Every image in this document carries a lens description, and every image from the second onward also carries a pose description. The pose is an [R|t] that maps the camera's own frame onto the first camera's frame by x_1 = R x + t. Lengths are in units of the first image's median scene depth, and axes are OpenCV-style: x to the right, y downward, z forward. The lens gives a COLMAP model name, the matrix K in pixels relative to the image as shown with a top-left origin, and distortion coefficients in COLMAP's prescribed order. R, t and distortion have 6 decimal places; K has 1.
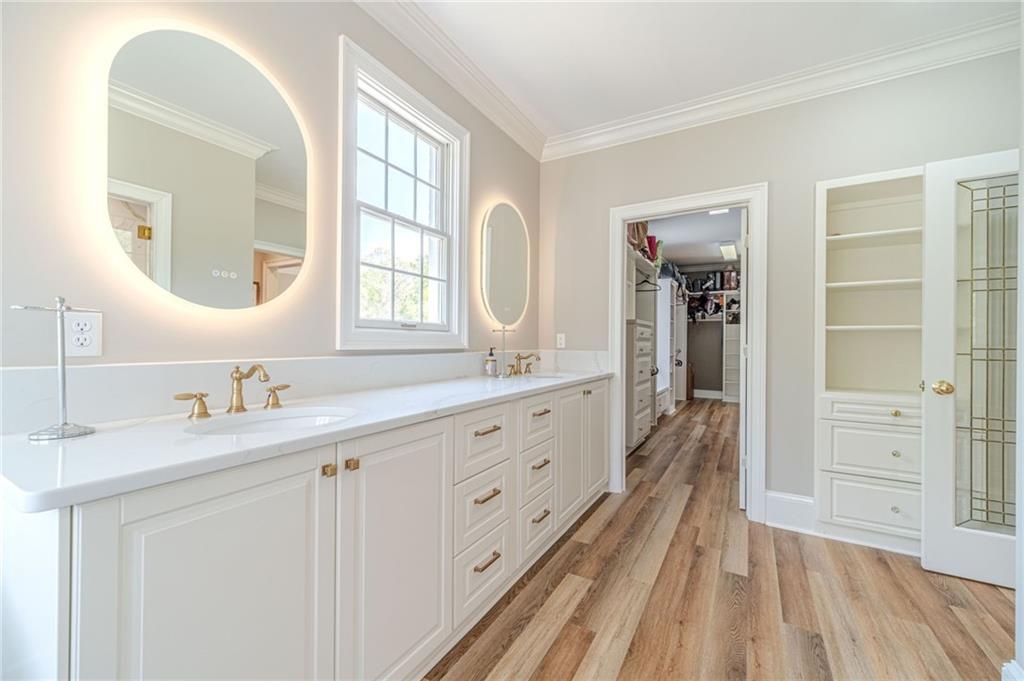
lens RADIAL K [[404.9, 0, 514.7], [0, 404.9, 342.4], [0, 0, 1]] dist [0.000114, 0.000012]
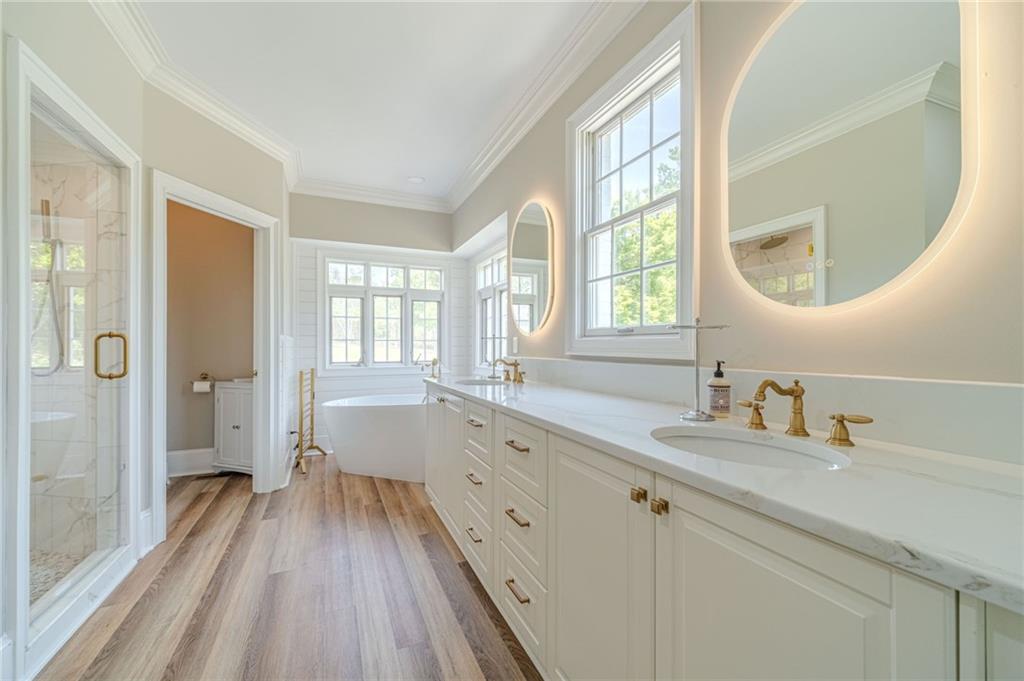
lens RADIAL K [[404.9, 0, 514.1], [0, 404.9, 344.6], [0, 0, 1]] dist [0.000114, 0.000012]
pose [[-0.577476, -0.007324, -0.816375, 0.643349], [-0.003430, 0.999973, -0.006546, -0.004472], [0.816400, -0.000980, -0.577486, 1.373797]]
